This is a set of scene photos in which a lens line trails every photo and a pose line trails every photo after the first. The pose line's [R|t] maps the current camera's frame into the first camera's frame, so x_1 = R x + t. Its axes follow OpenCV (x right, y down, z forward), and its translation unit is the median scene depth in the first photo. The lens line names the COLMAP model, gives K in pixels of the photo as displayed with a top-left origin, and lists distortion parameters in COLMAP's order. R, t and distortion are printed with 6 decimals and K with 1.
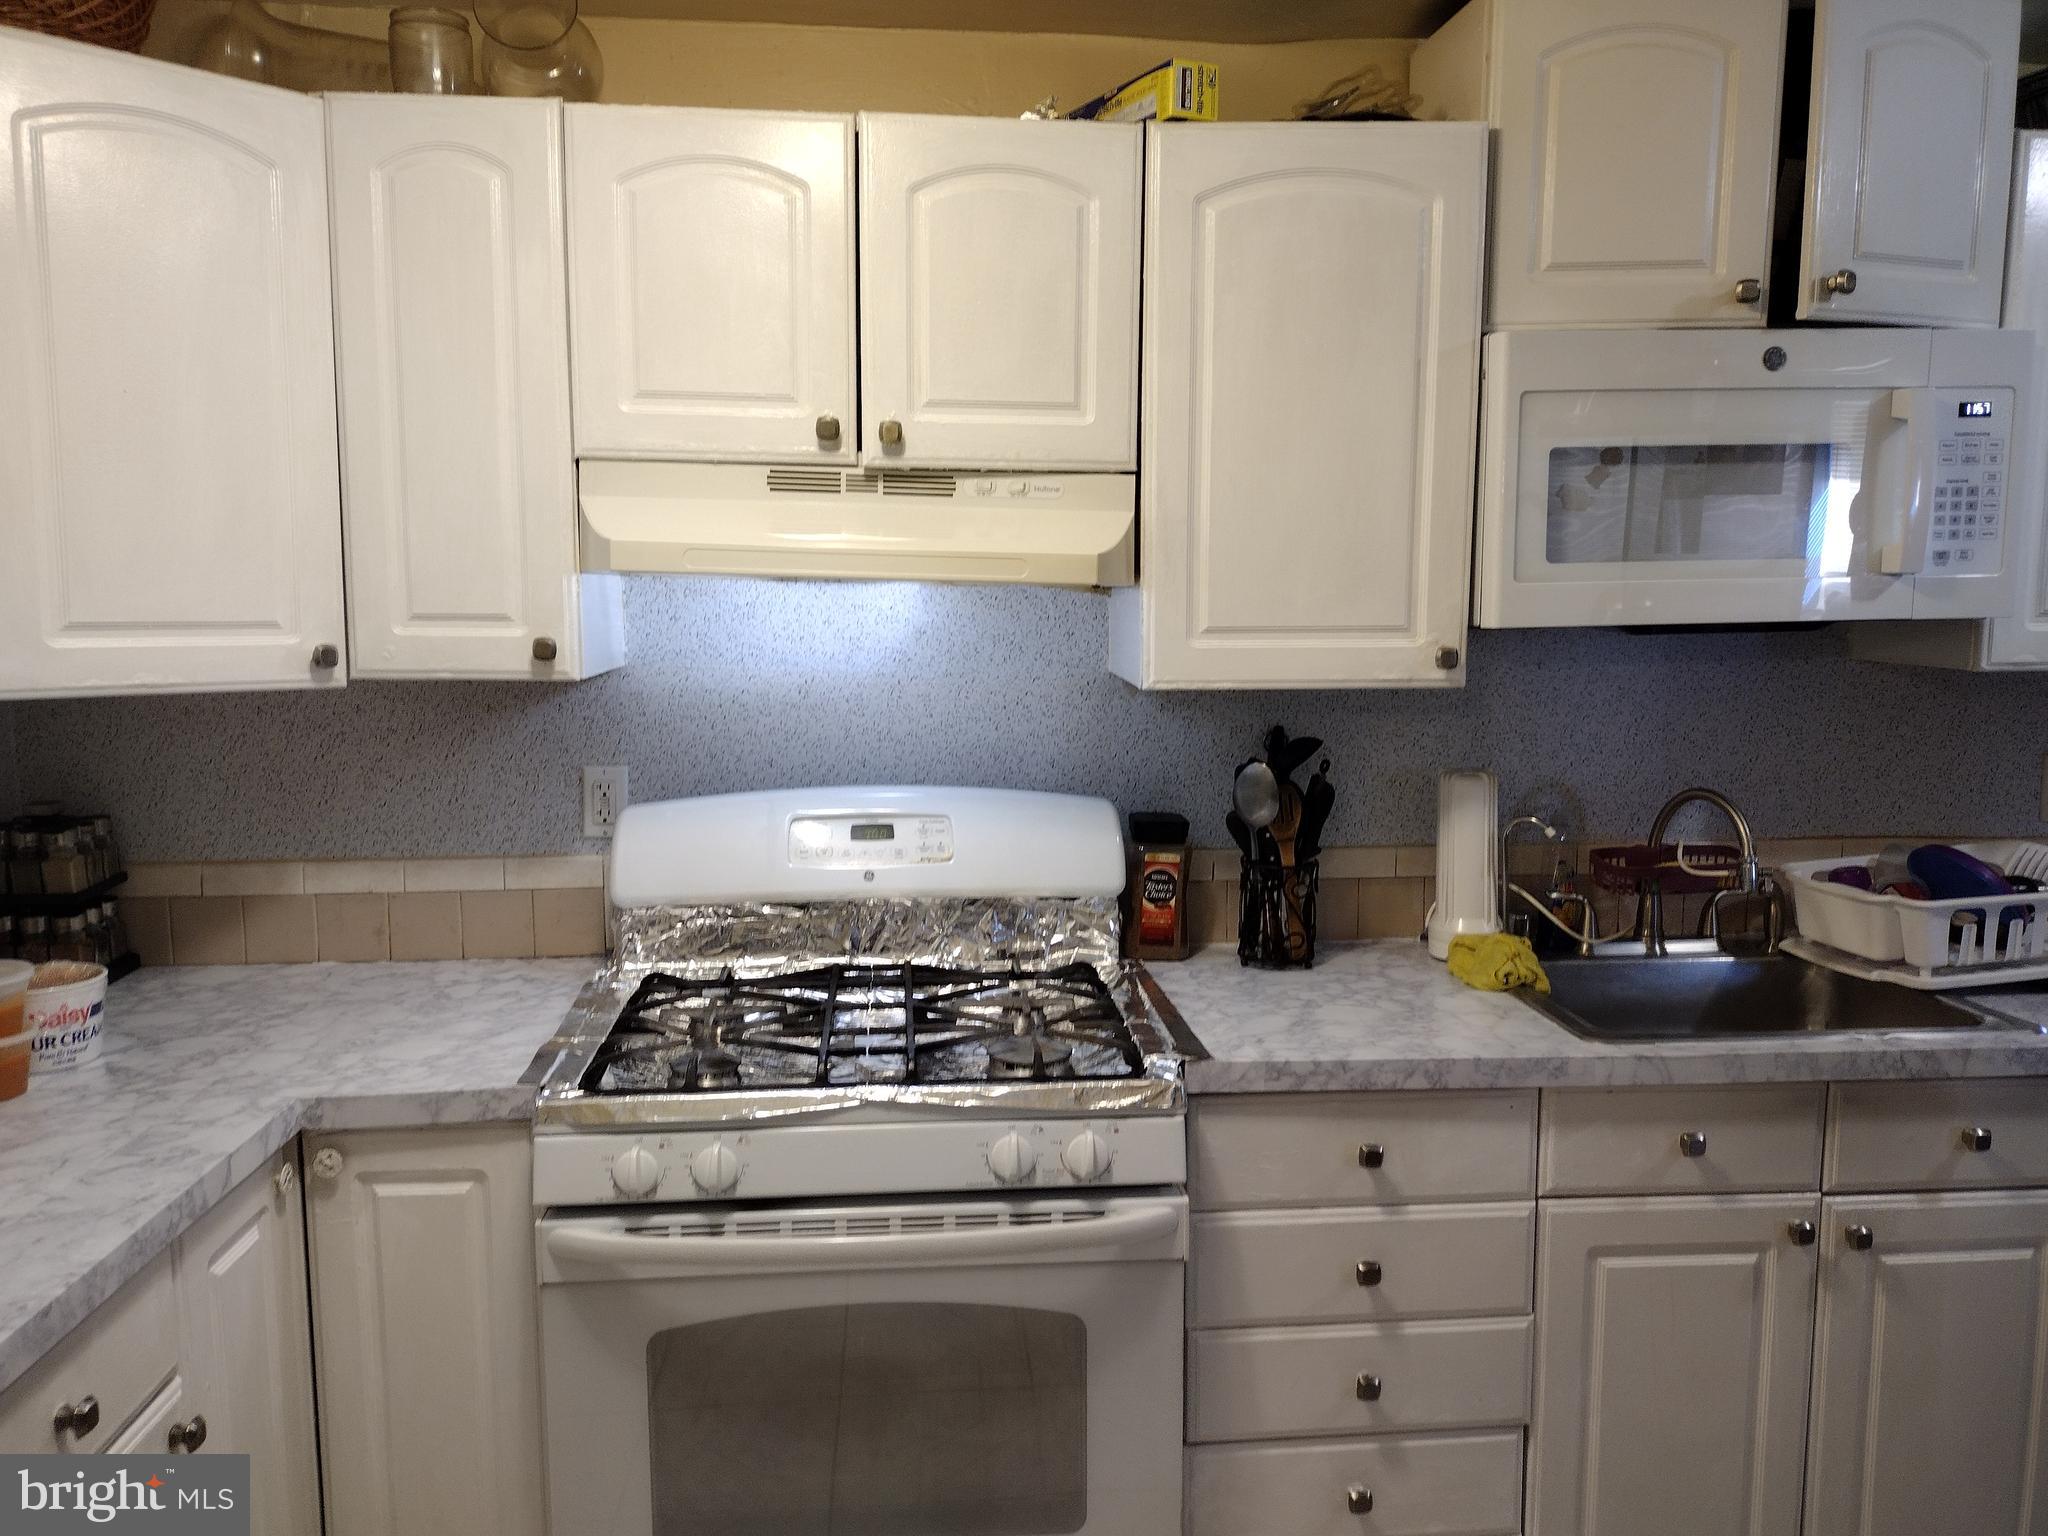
lens RADIAL K [[1622.8, 0, 1049.3], [0, 1622.8, 787.5], [0, 0, 1]] dist [0.072886, -0.151047]
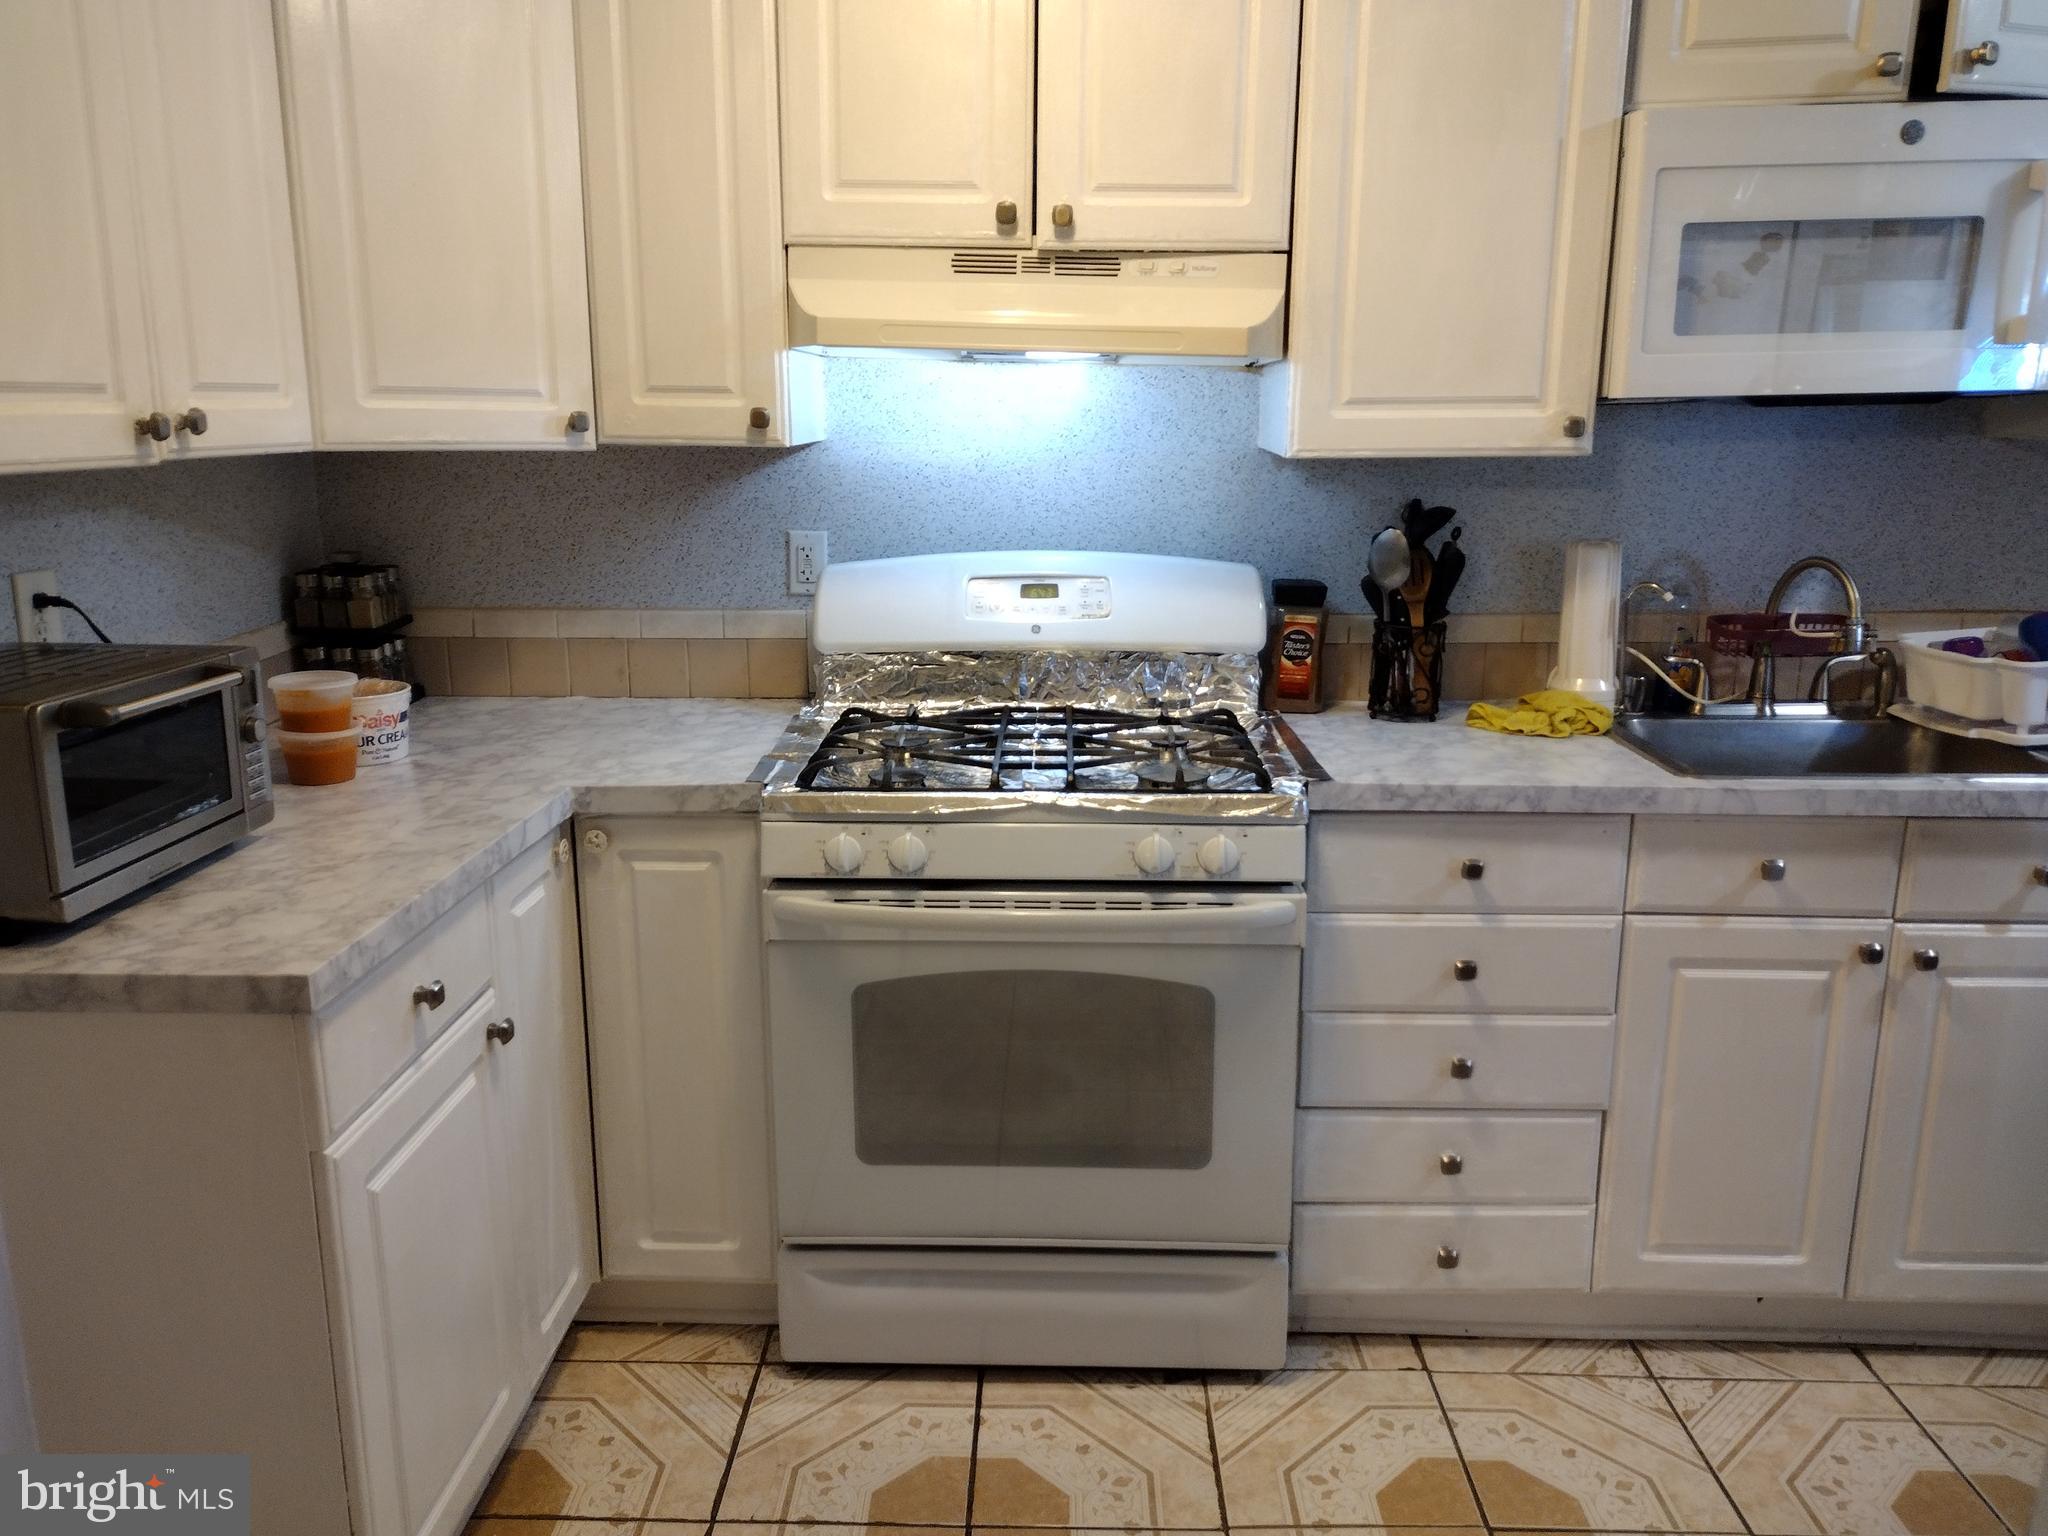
lens RADIAL K [[1612.1, 0, 1022.6], [0, 1612.1, 812.9], [0, 0, 1]] dist [0.077520, -0.121344]
pose [[0.993092, 0.027933, -0.113969, 0.012272], [-0.014154, 0.992676, 0.119971, 0.050990], [0.116486, -0.117529, 0.986214, -0.135746]]
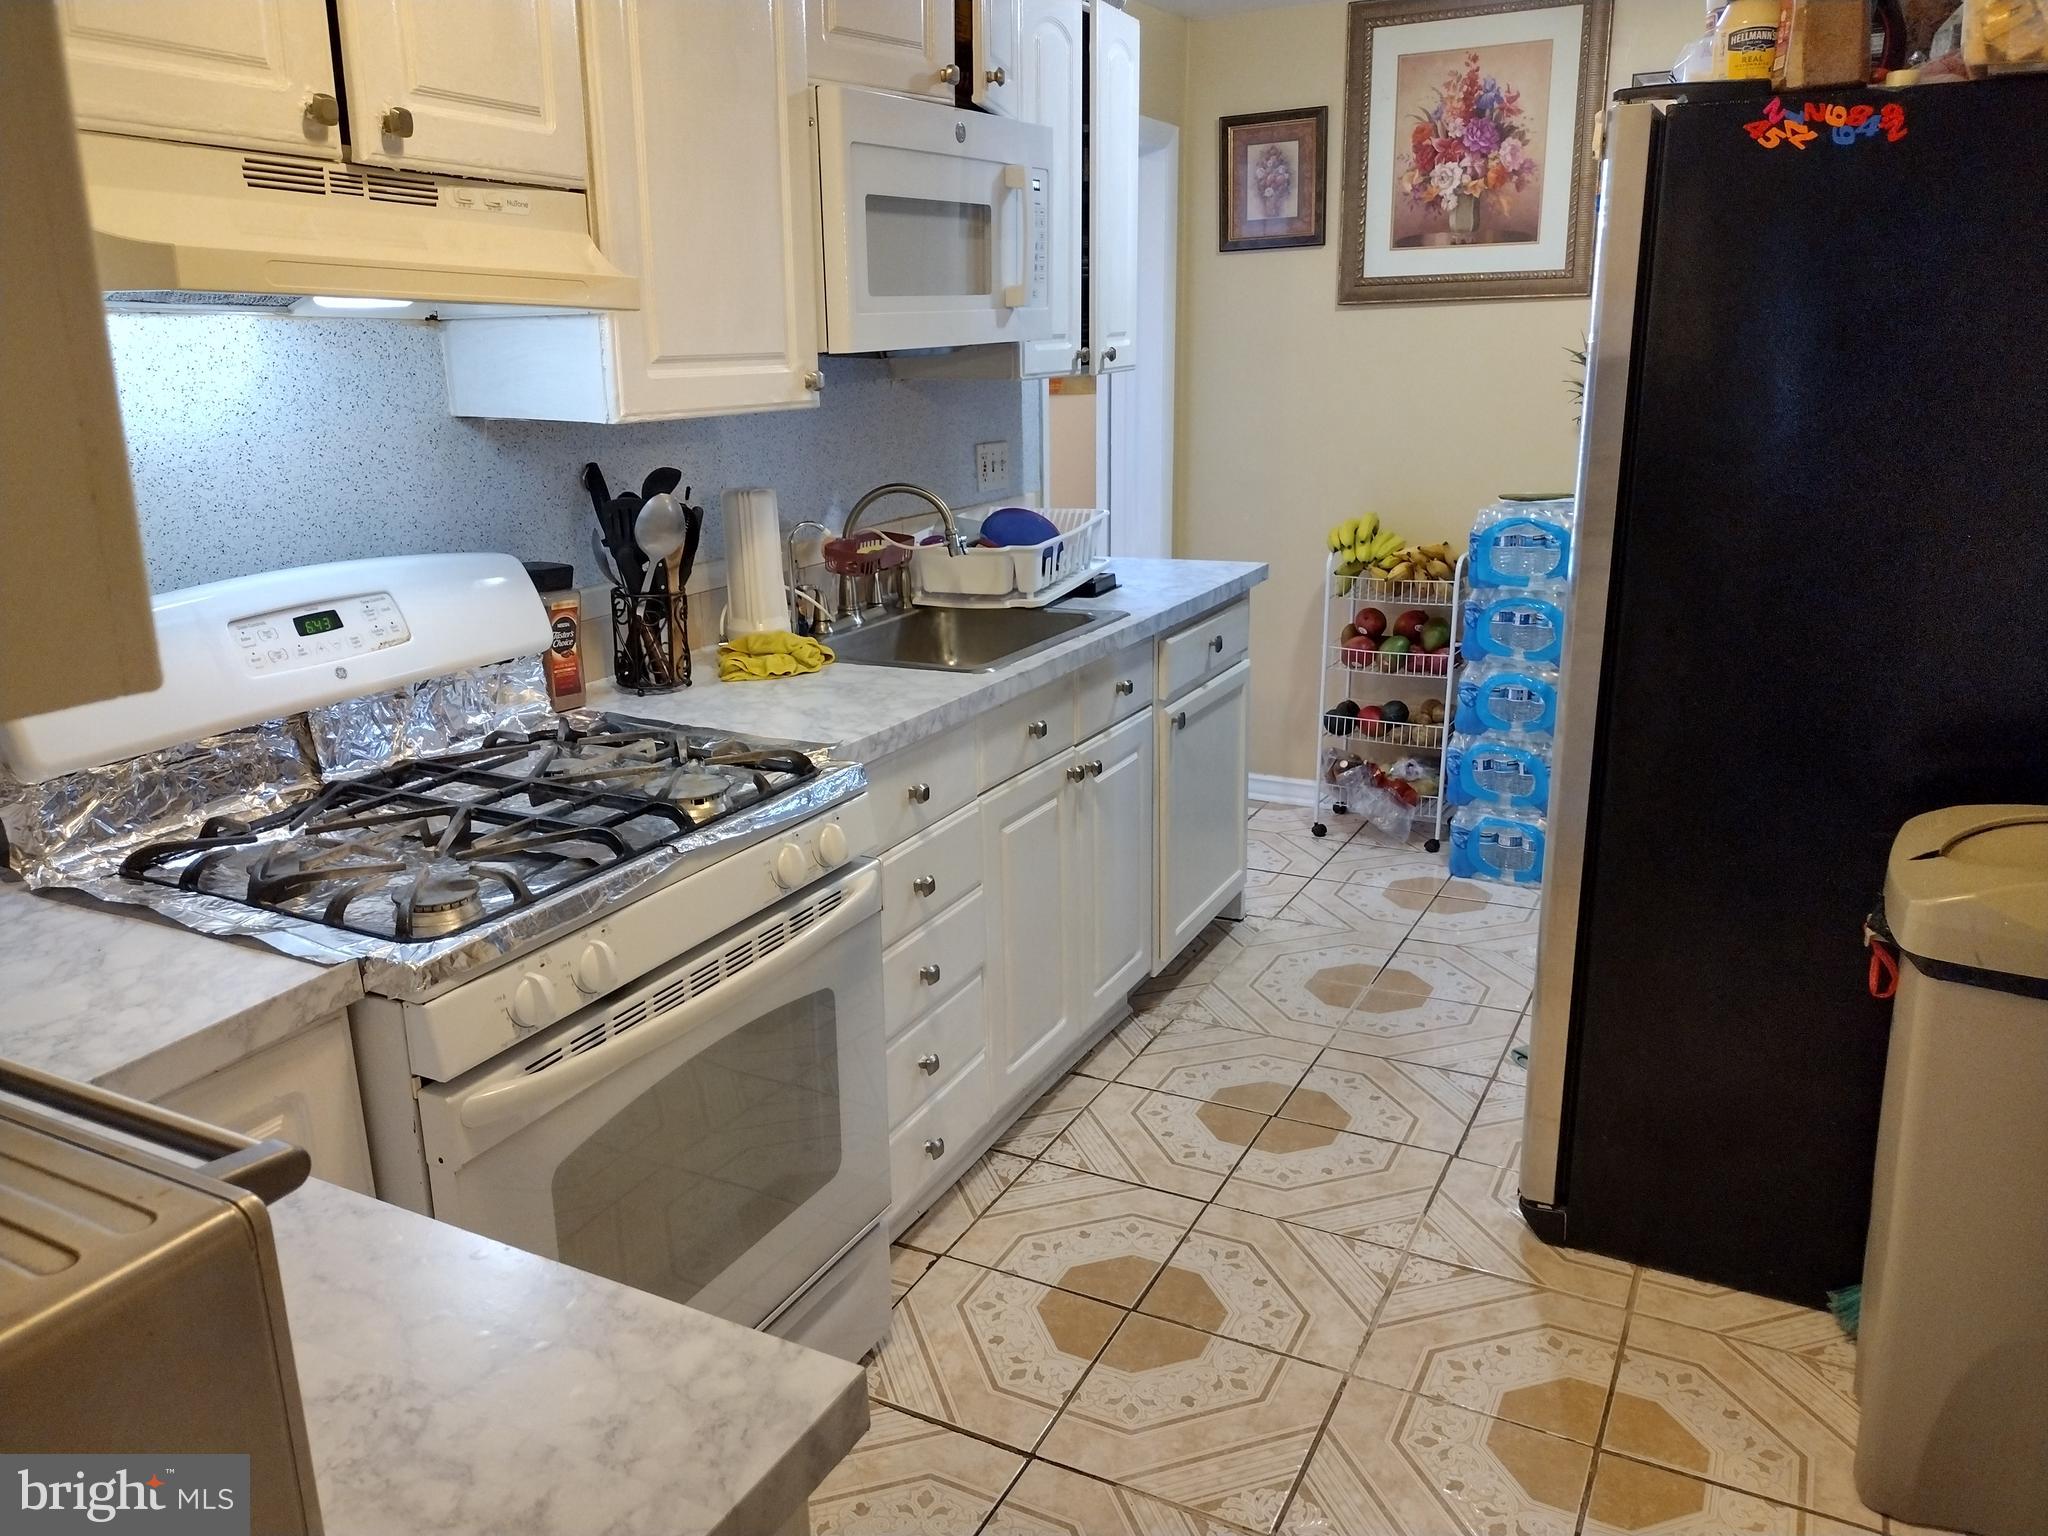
lens RADIAL K [[1540.9, 0, 1092.0], [0, 1540.9, 781.5], [0, 0, 1]] dist [0.071056, -0.086967]
pose [[0.502321, -0.250687, 0.827544, -0.656982], [0.129202, 0.968068, 0.214830, -0.015993], [-0.854974, -0.000993, 0.518670, 0.270925]]
